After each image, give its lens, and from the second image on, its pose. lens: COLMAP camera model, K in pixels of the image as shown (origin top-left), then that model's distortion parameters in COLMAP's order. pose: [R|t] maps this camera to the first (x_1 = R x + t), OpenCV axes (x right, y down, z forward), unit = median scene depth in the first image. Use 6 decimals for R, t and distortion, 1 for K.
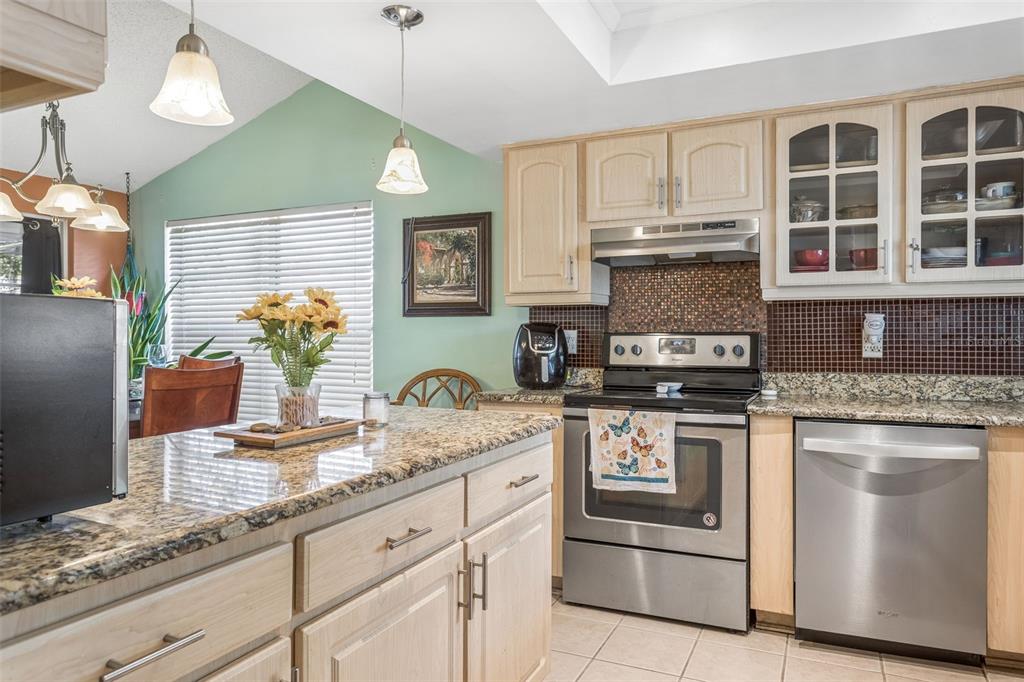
lens RADIAL K [[676.0, 0, 506.1], [0, 676.0, 335.6], [0, 0, 1]] dist [-0.001412, 0.000934]
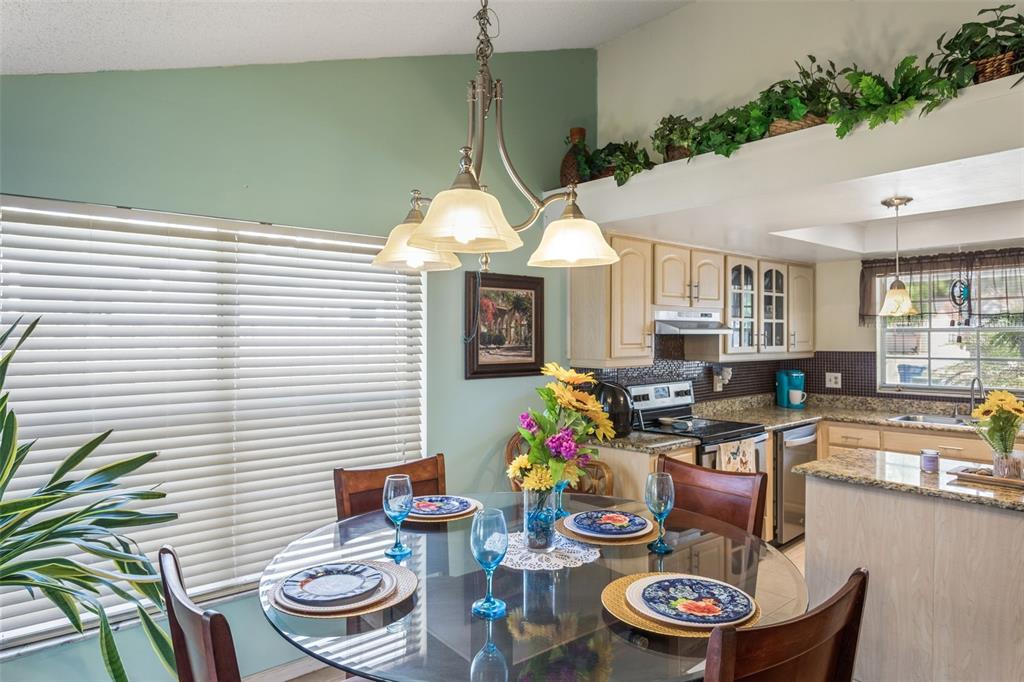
lens RADIAL K [[628.6, 0, 527.6], [0, 628.6, 335.5], [0, 0, 1]] dist [-0.000580, 0.003039]
pose [[0.401979, 0.000043, 0.915649, -1.149654], [0.003345, 0.999993, -0.001515, -0.110675], [-0.915643, 0.003672, 0.401976, 0.763562]]
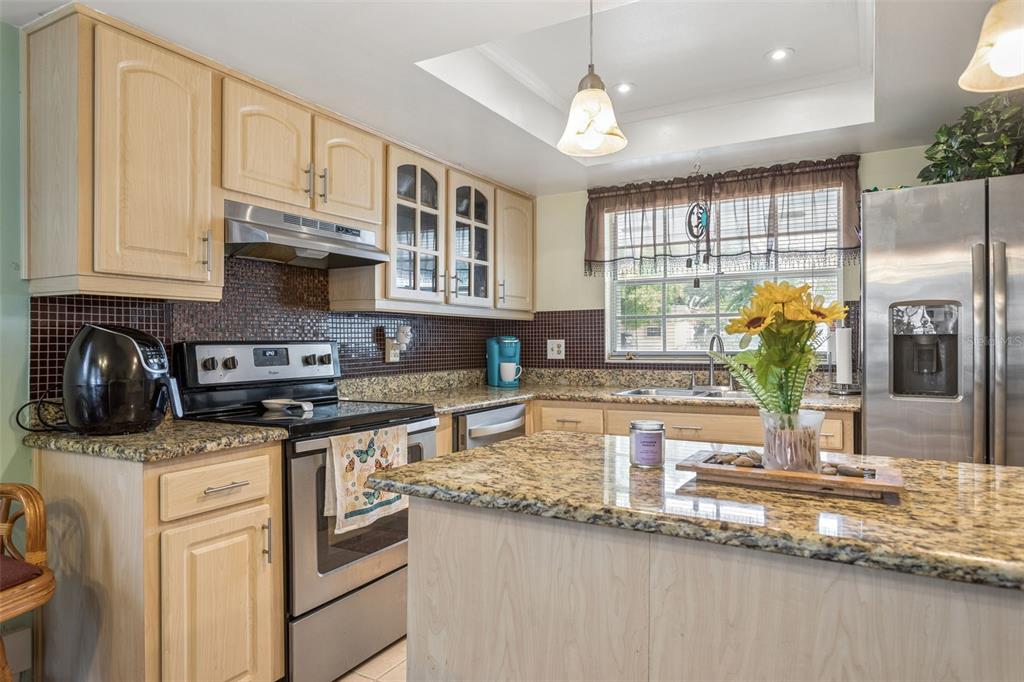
lens RADIAL K [[628.6, 0, 527.6], [0, 628.6, 335.5], [0, 0, 1]] dist [-0.000580, 0.003039]
pose [[0.072675, 0.009612, 0.997309, -0.546731], [0.001366, 0.999952, -0.009737, -0.003442], [-0.997355, 0.002070, 0.072658, 0.652325]]
